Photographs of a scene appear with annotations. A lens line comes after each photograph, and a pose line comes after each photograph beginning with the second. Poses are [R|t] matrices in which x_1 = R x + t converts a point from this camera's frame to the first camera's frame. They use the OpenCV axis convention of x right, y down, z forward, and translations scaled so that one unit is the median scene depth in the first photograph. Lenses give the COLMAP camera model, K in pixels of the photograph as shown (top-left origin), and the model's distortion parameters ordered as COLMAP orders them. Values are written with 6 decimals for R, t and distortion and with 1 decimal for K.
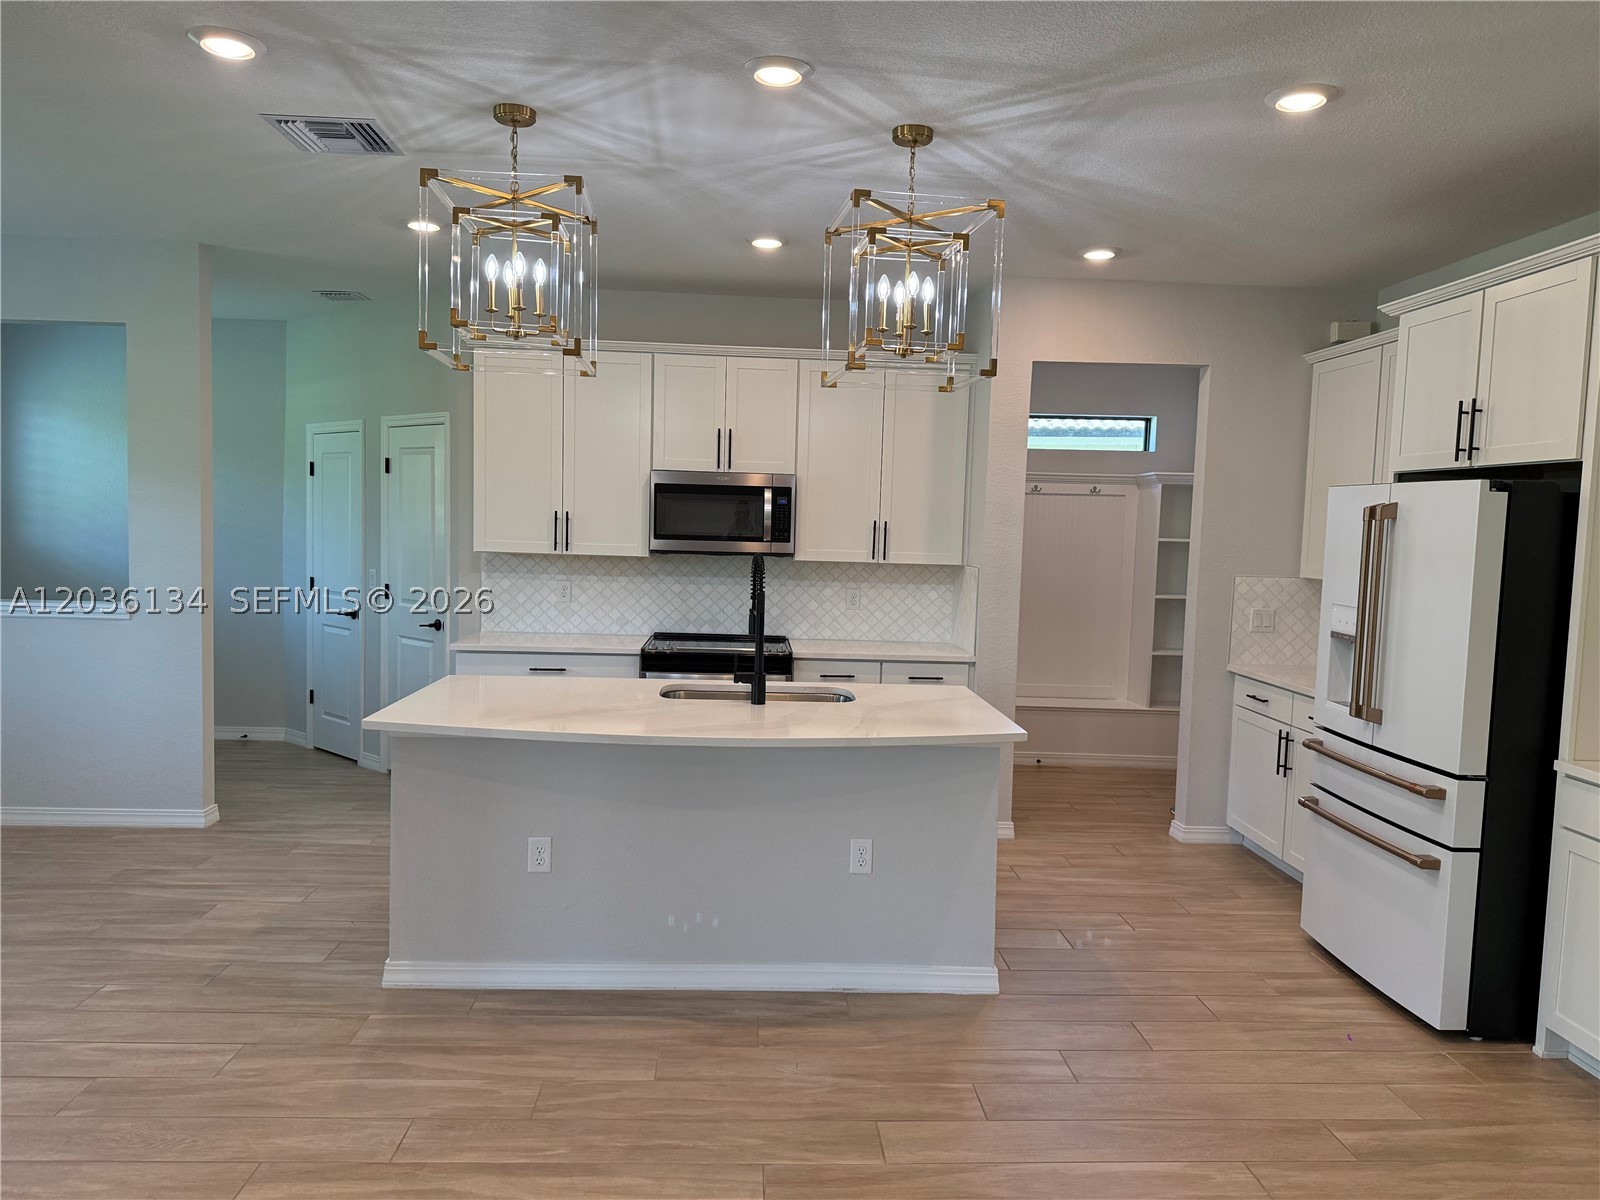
lens RADIAL K [[1108.6, 0, 797.8], [0, 1108.6, 598.1], [0, 0, 1]] dist [-0.043068, -0.002491]
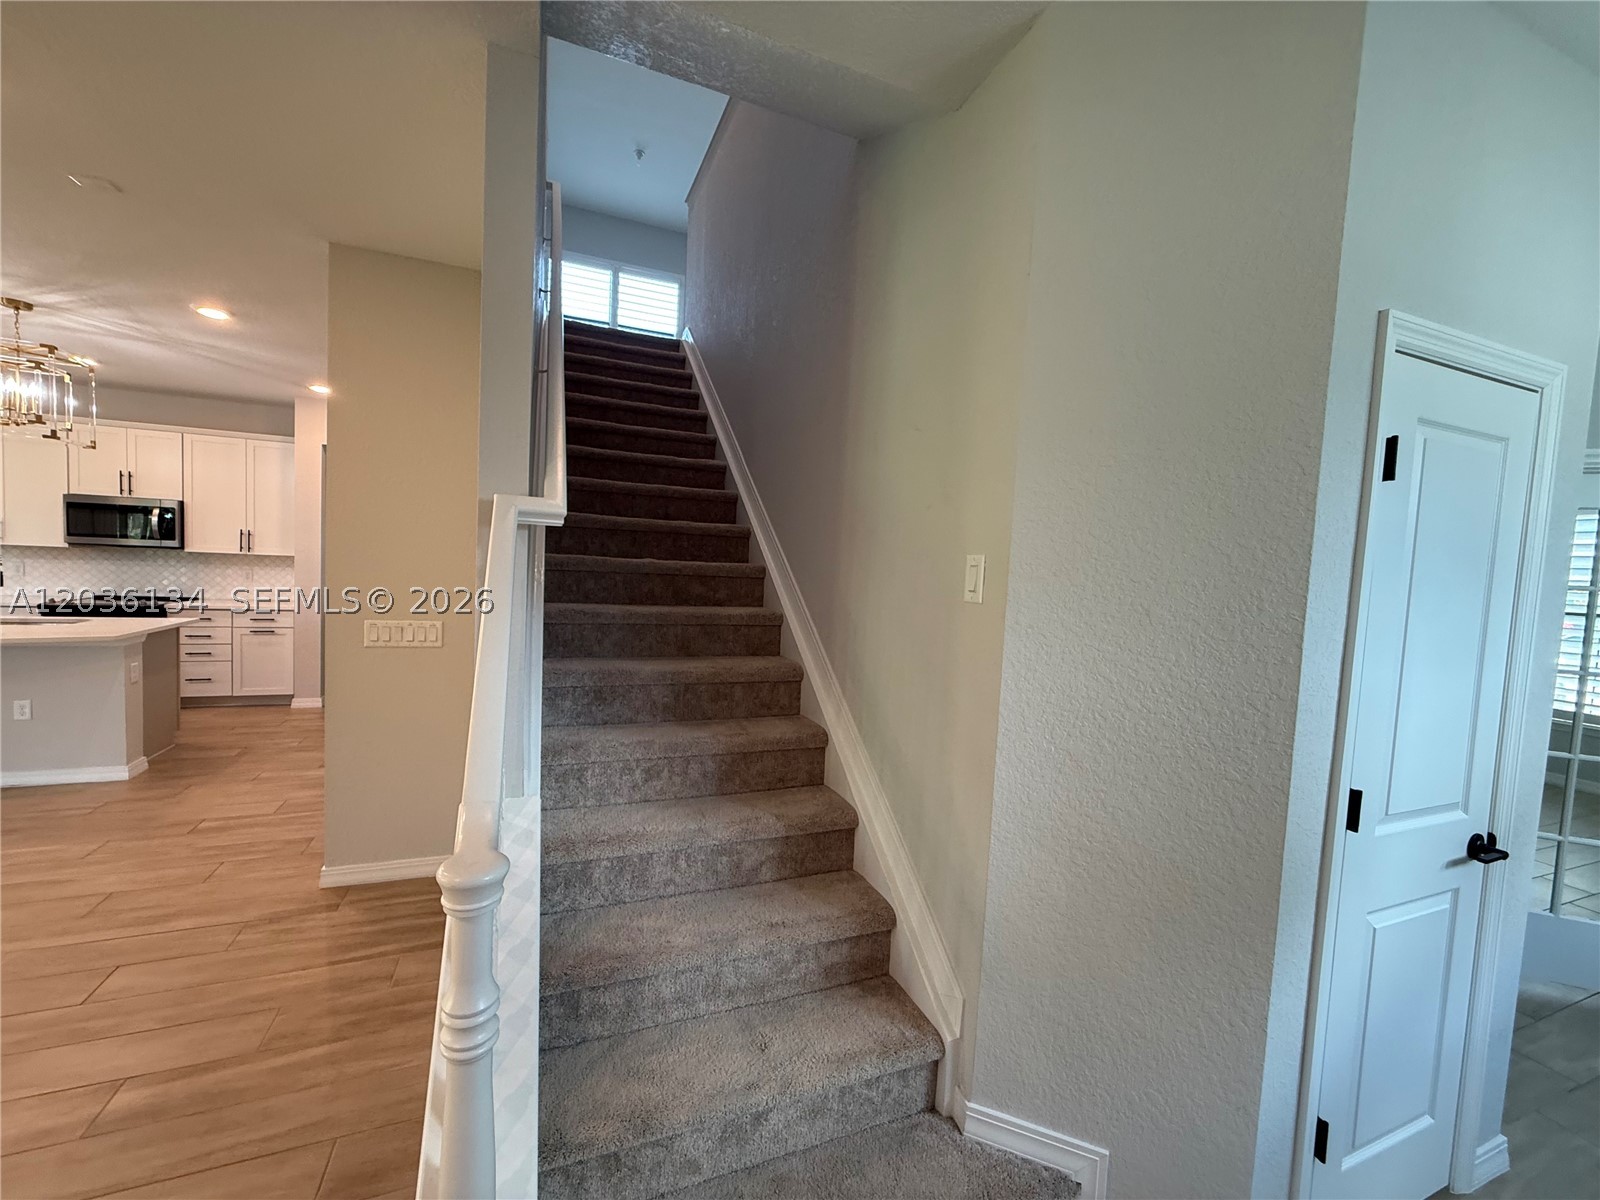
lens RADIAL K [[643.7, 0, 801.1], [0, 643.7, 603.8], [0, 0, 1]] dist [0.001887, -0.000011]
pose [[0.937264, -0.007101, 0.348548, 0.537427], [-0.000254, 0.999778, 0.021052, 0.024734], [-0.348620, -0.019820, 0.937055, -0.251192]]
